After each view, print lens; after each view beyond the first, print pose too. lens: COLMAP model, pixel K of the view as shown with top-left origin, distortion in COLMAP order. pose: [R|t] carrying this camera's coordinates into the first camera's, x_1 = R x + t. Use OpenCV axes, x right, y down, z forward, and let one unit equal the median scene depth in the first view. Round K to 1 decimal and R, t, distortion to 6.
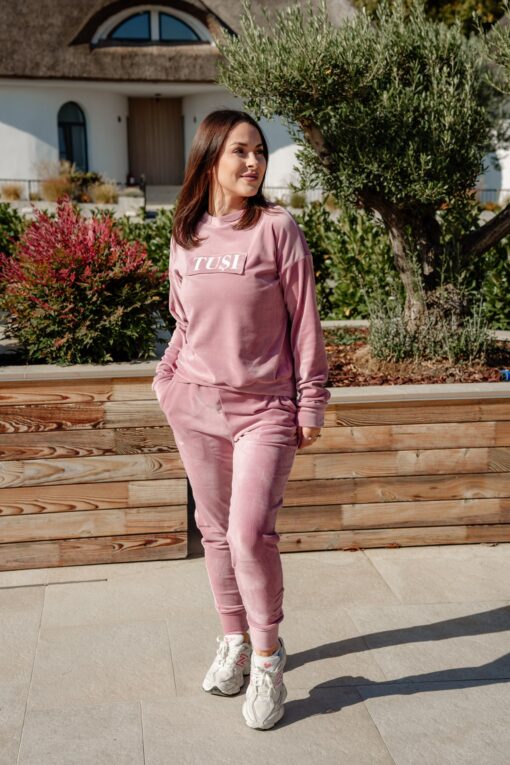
lens RADIAL K [[1087.9, 0, 263.9], [0, 1087.9, 360.8], [0, 0, 1]] dist [0.286177, 0.027451]
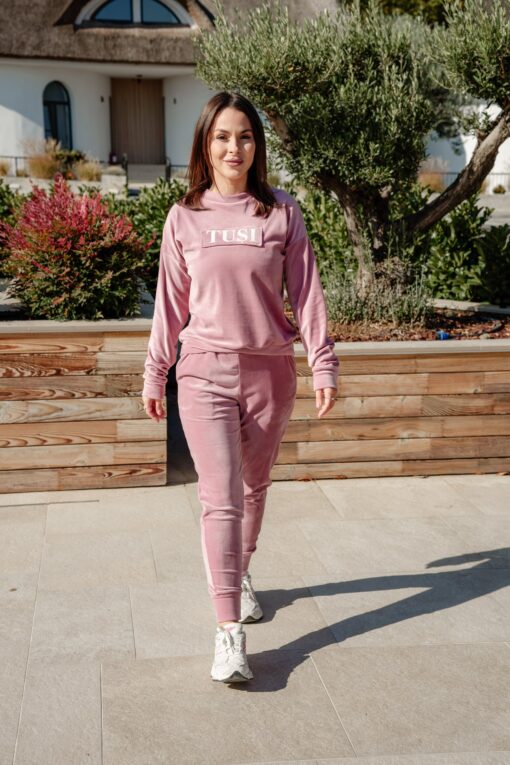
lens RADIAL K [[1046.1, 0, 255.2], [0, 1046.1, 375.7], [0, 0, 1]] dist [0.276020, 0.110300]
pose [[0.999834, 0.010608, 0.014800, 0.006888], [-0.011154, 0.999241, 0.037330, 0.015564], [-0.014392, -0.037489, 0.999193, -0.110894]]
